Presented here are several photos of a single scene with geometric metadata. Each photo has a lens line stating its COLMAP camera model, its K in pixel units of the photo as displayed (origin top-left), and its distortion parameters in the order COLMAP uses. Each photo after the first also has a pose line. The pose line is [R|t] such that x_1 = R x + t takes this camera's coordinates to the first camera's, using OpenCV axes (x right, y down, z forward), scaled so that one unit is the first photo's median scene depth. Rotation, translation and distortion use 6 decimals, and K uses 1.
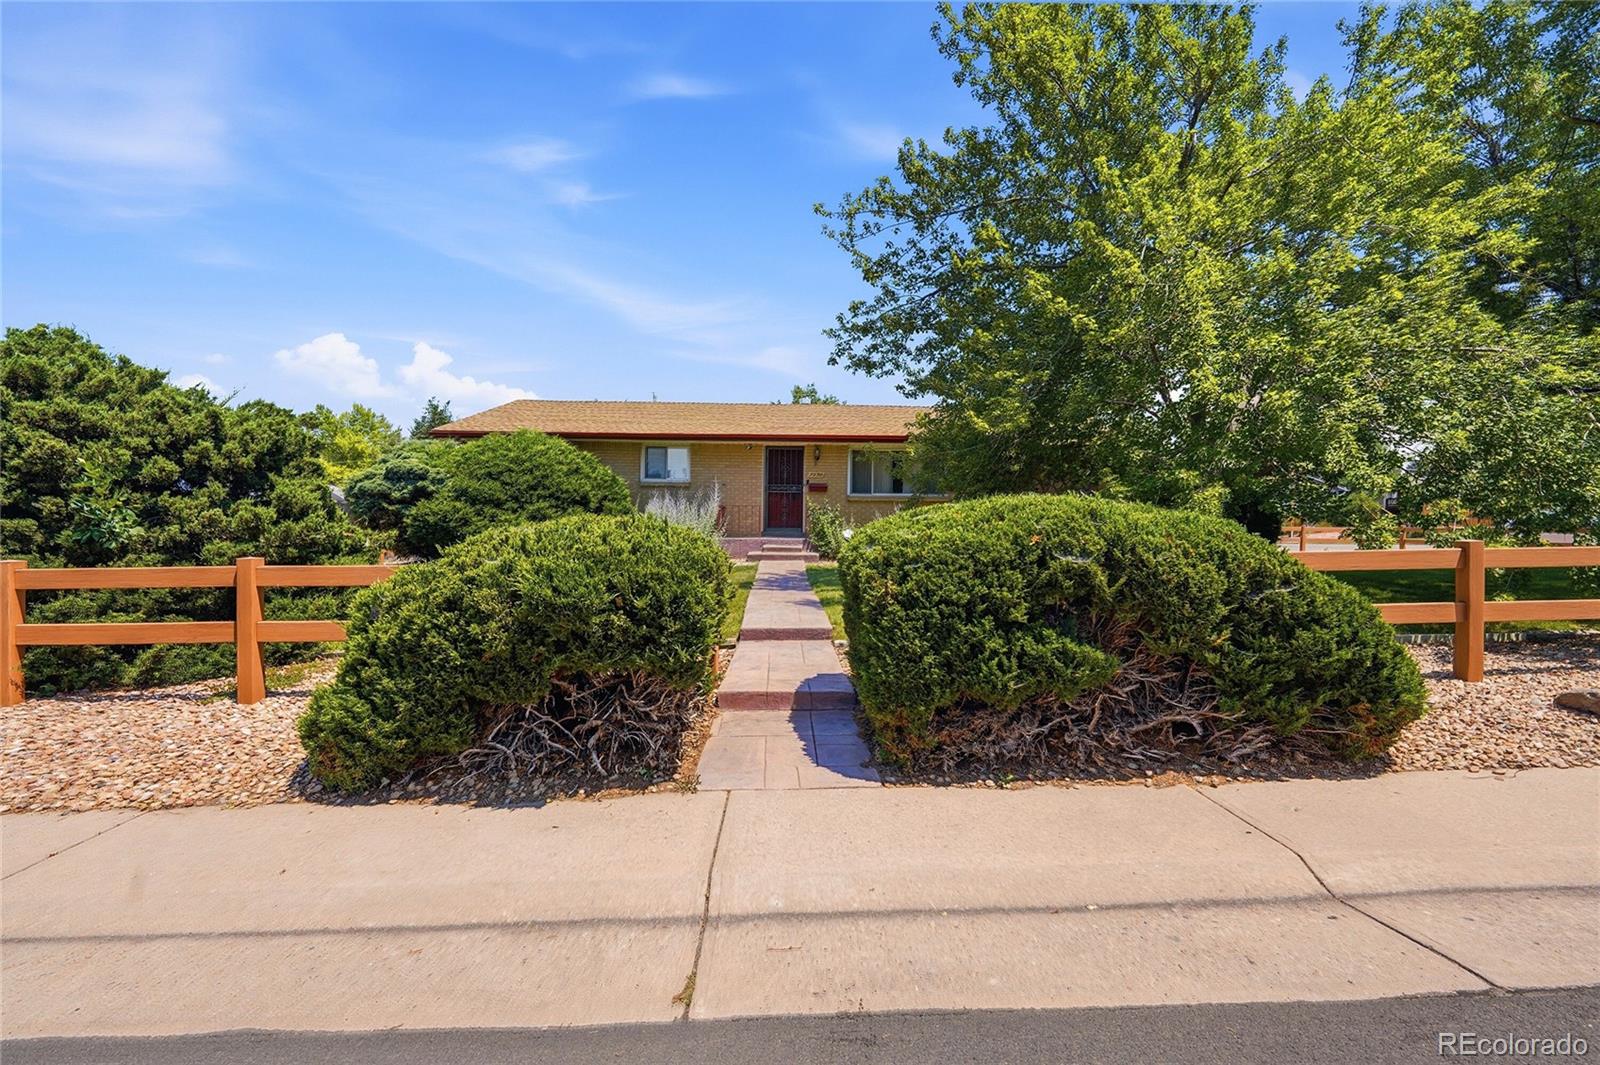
lens RADIAL K [[655.3, 0, 820.2], [0, 655.3, 544.5], [0, 0, 1]] dist [0.008037, -0.019175]
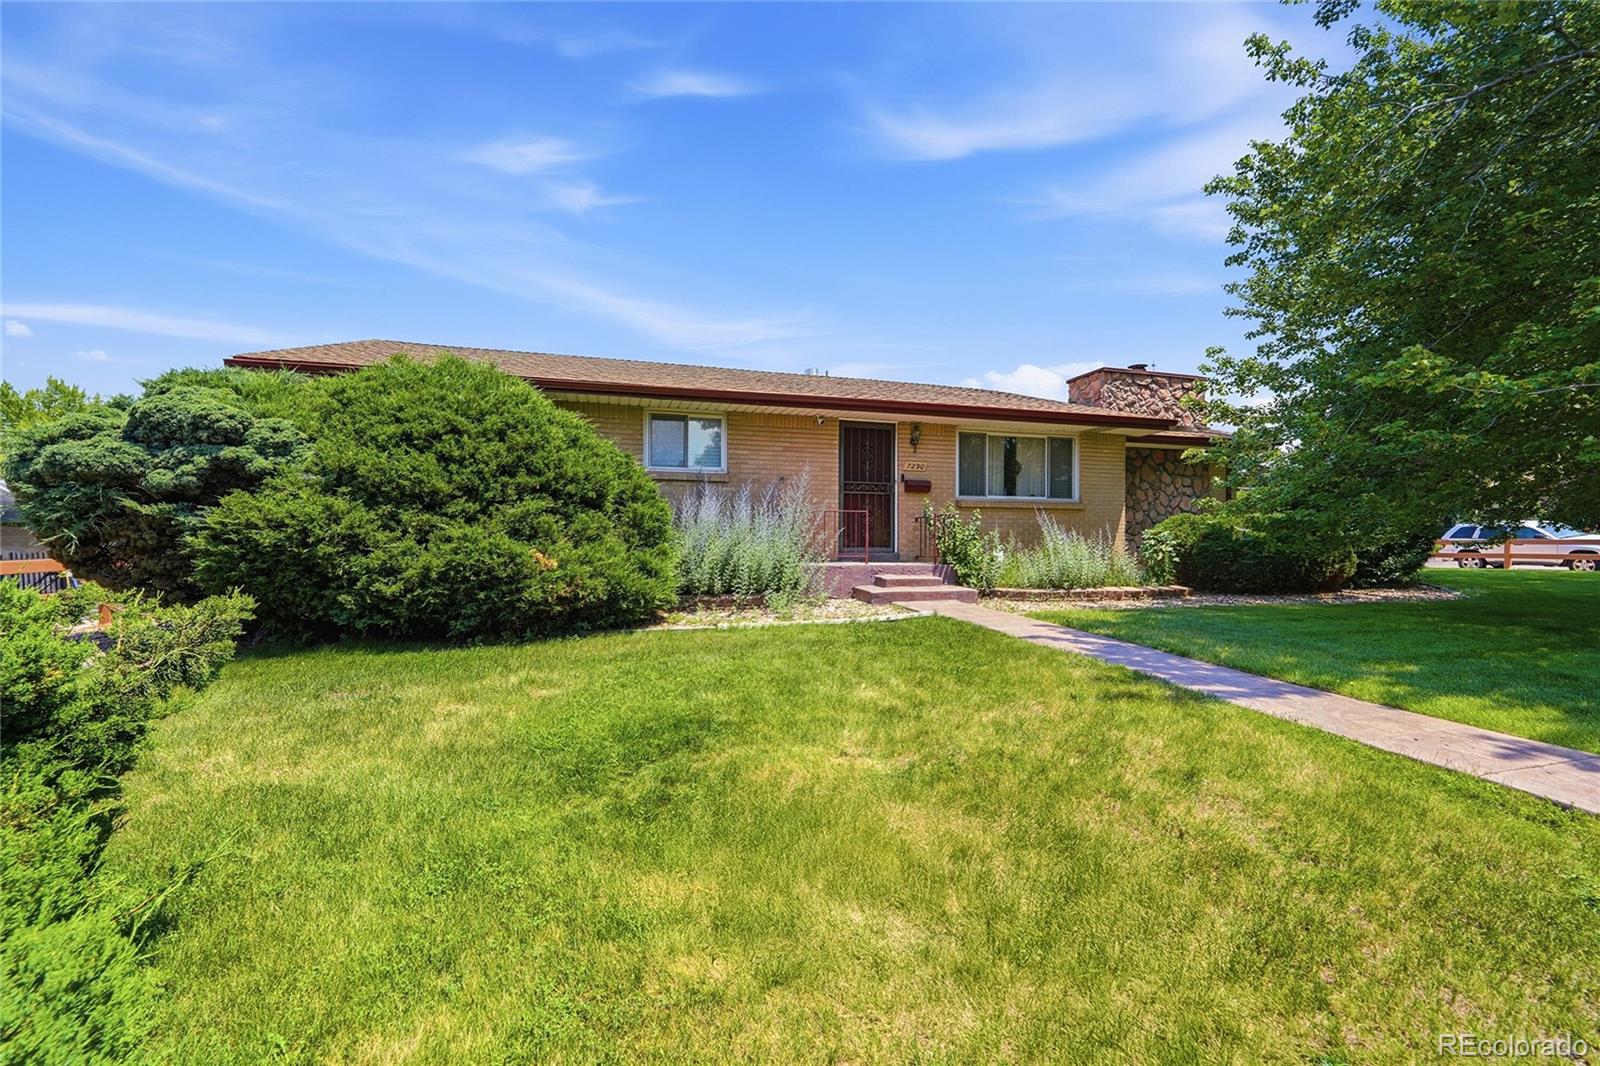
lens RADIAL K [[636.1, 0, 804.1], [0, 636.1, 555.3], [0, 0, 1]] dist [-0.010000, -0.004040]
pose [[0.966037, -0.013024, 0.258076, -0.345775], [0.014254, 0.999894, -0.002896, -0.020298], [-0.258011, 0.006476, 0.966120, 0.498438]]
